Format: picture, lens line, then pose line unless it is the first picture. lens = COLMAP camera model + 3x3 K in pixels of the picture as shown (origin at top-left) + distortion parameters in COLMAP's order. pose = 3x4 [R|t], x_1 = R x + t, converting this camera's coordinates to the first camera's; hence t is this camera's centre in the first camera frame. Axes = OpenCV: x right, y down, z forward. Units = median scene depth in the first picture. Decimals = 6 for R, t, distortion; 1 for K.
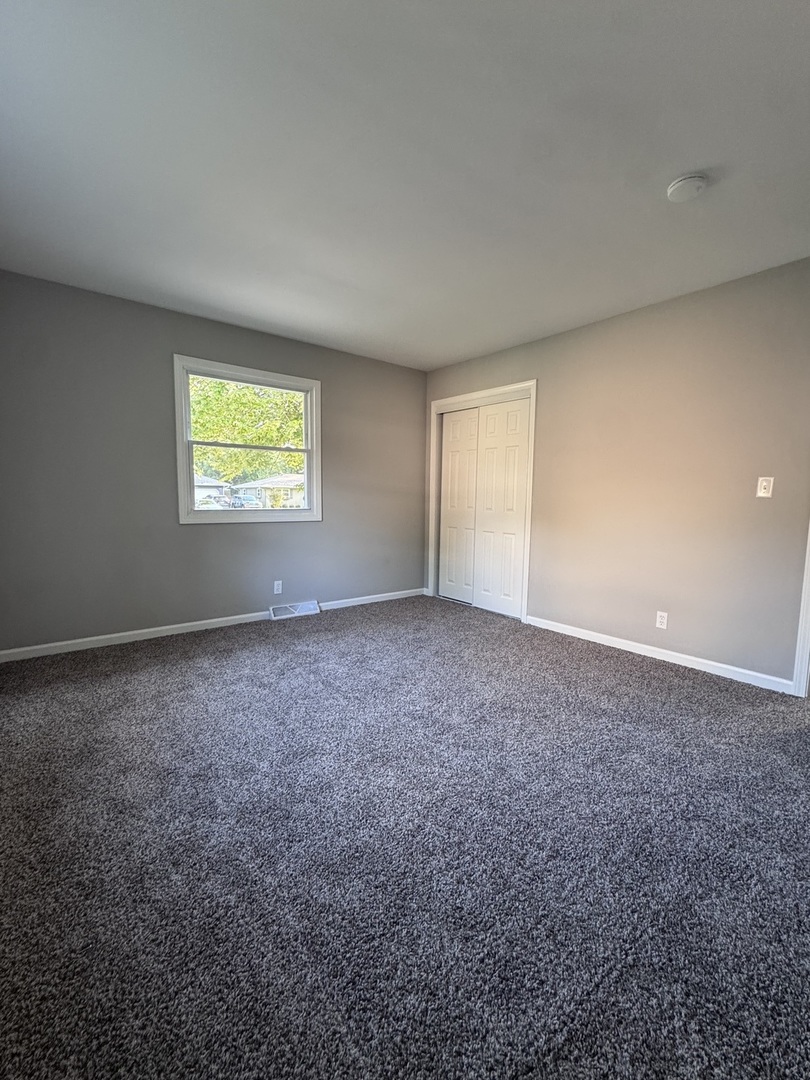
lens RADIAL K [[436.1, 0, 405.0], [0, 436.1, 540.0], [0, 0, 1]] dist [-0.000874, 0.000316]
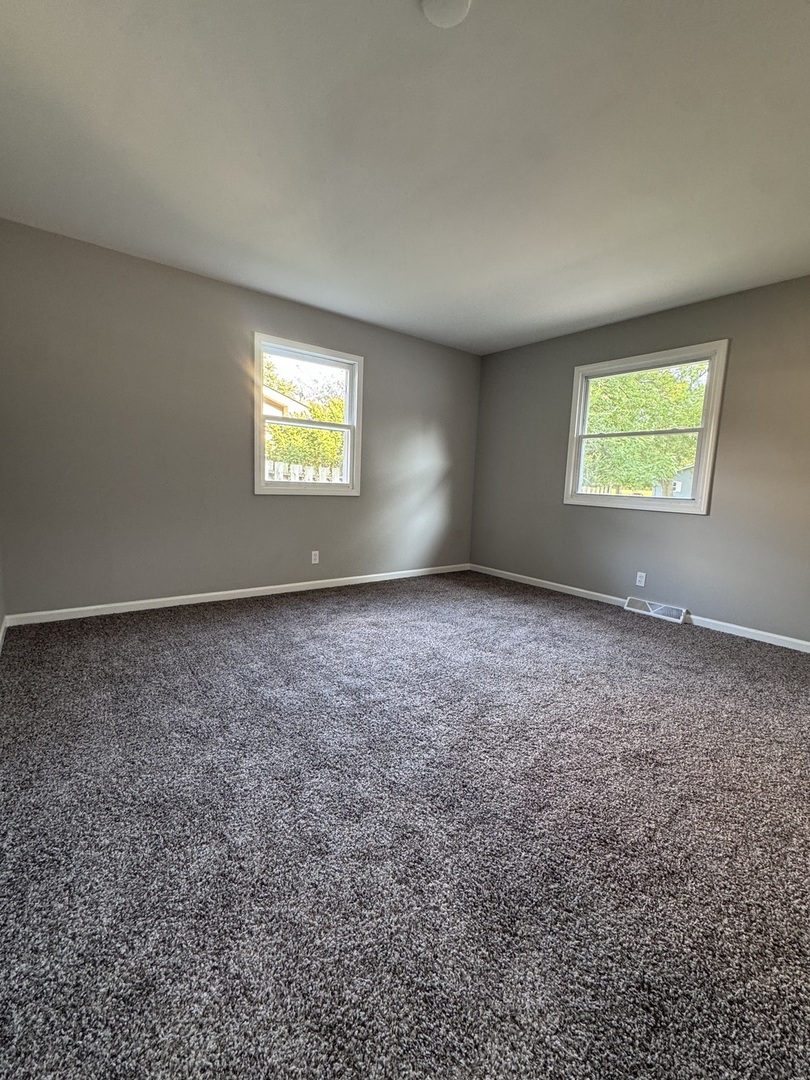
lens RADIAL K [[436.1, 0, 405.0], [0, 436.1, 540.0], [0, 0, 1]] dist [-0.000874, 0.000316]
pose [[0.027137, 0.129173, -0.991251, 0.728105], [-0.129998, 0.983651, 0.124624, -0.031864], [0.991143, 0.125479, 0.043485, 0.509187]]
